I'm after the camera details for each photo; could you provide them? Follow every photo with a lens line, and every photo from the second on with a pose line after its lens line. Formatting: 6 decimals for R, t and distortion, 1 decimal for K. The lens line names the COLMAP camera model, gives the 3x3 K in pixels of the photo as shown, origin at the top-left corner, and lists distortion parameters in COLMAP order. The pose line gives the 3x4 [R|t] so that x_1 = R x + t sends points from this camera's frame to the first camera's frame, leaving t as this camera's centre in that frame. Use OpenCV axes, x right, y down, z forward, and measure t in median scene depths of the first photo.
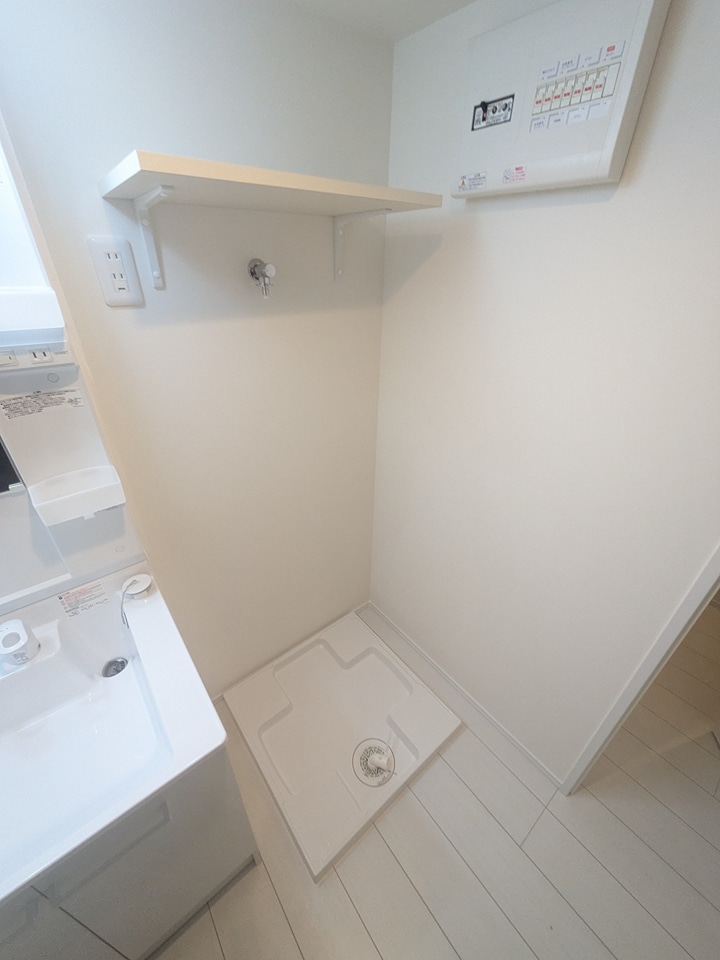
lens RADIAL K [[381.7, 0, 354.9], [0, 381.7, 485.2], [0, 0, 1]] dist [0.006505, 0.000185]
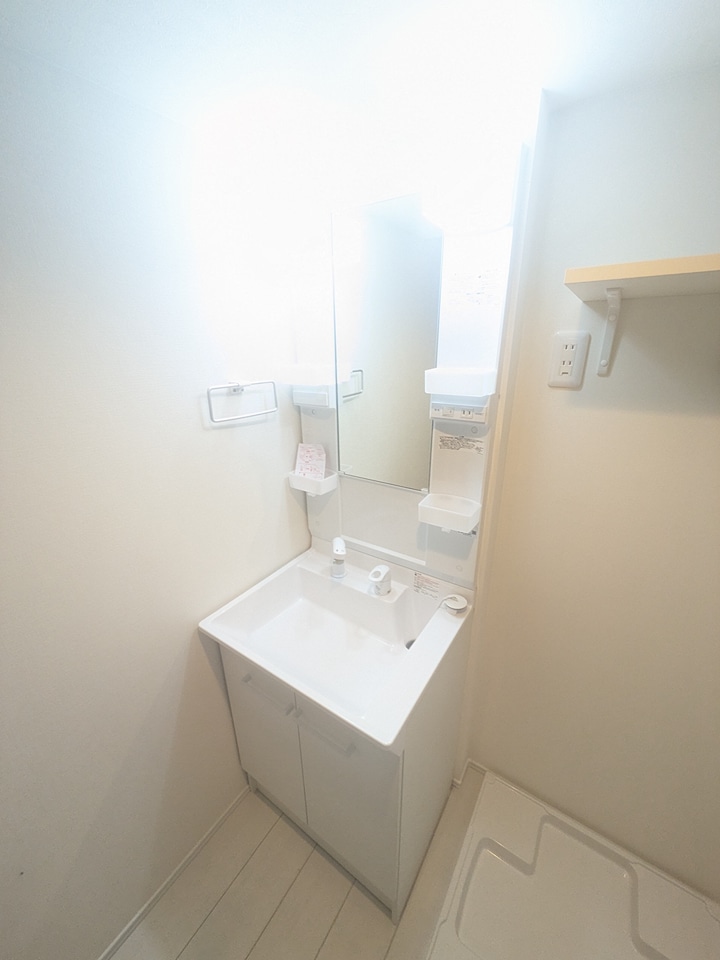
lens RADIAL K [[377.0, 0, 359.6], [0, 377.0, 480.2], [0, 0, 1]] dist [-0.001828, -0.000131]
pose [[0.289979, 0.308872, -0.905820, 0.322144], [-0.472583, 0.869256, 0.145117, -0.110009], [0.832213, 0.385994, 0.398034, 0.168787]]
